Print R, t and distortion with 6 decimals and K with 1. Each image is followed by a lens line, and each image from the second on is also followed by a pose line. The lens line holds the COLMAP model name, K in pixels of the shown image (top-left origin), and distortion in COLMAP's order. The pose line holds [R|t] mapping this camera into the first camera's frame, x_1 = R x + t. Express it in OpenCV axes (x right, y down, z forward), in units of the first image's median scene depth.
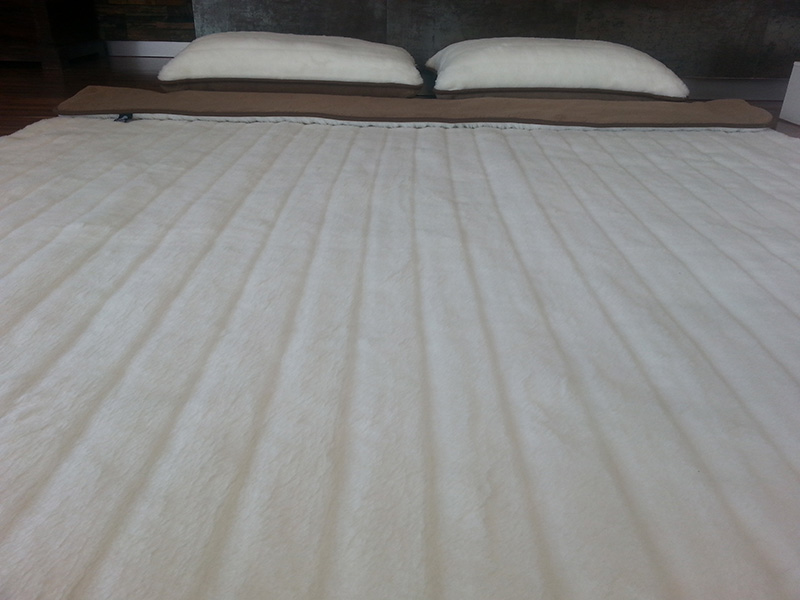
lens RADIAL K [[645.9, 0, 400.0], [0, 645.9, 296.9], [0, 0, 1]] dist [0.105472, -0.161685]
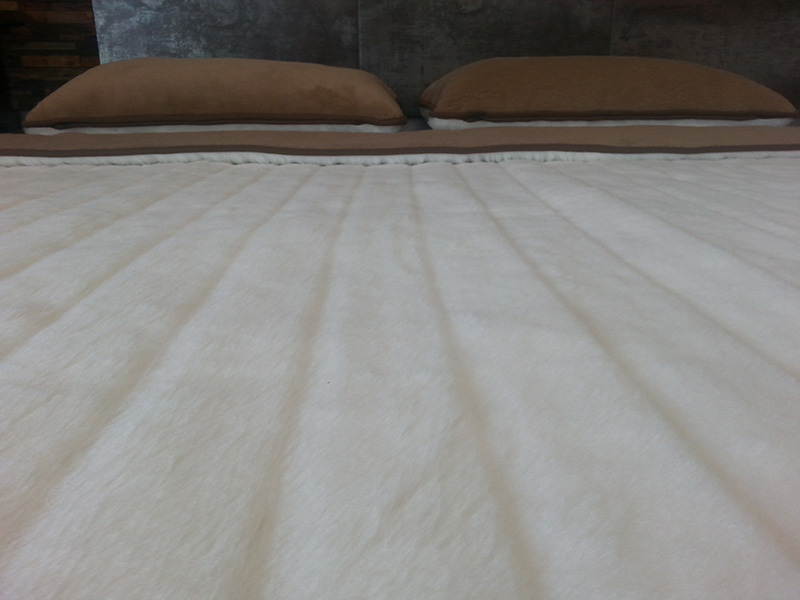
lens RADIAL K [[645.9, 0, 396.9], [0, 645.9, 305.1], [0, 0, 1]] dist [0.105472, -0.161685]
pose [[0.998977, -0.037915, 0.024638, -0.008577], [0.040850, 0.990377, -0.132230, -0.038440], [-0.019388, 0.133101, 0.990913, 0.401047]]
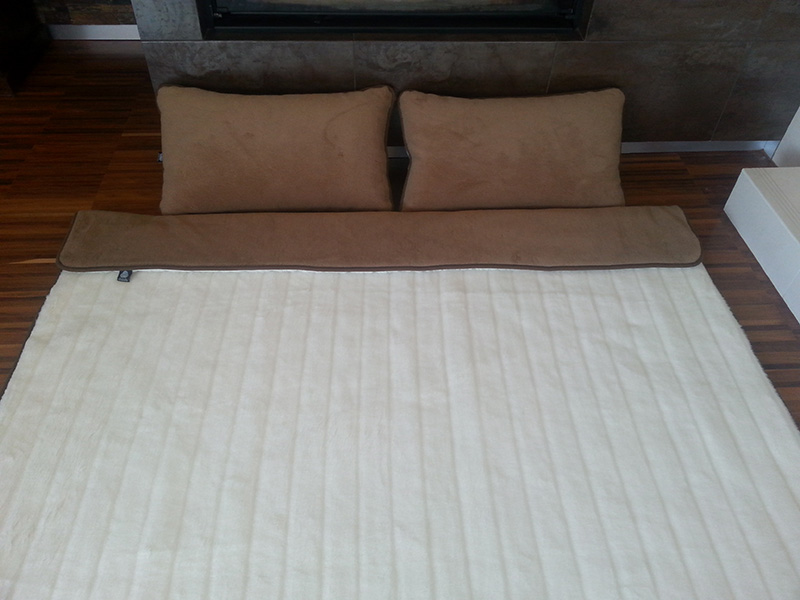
lens RADIAL K [[645.9, 0, 400.5], [0, 645.9, 294.8], [0, 0, 1]] dist [0.105472, -0.161685]
pose [[0.998676, -0.027507, 0.043459, -0.004810], [0.011337, 0.941915, 0.335660, -0.638269], [-0.050167, -0.334723, 0.940980, -0.078302]]
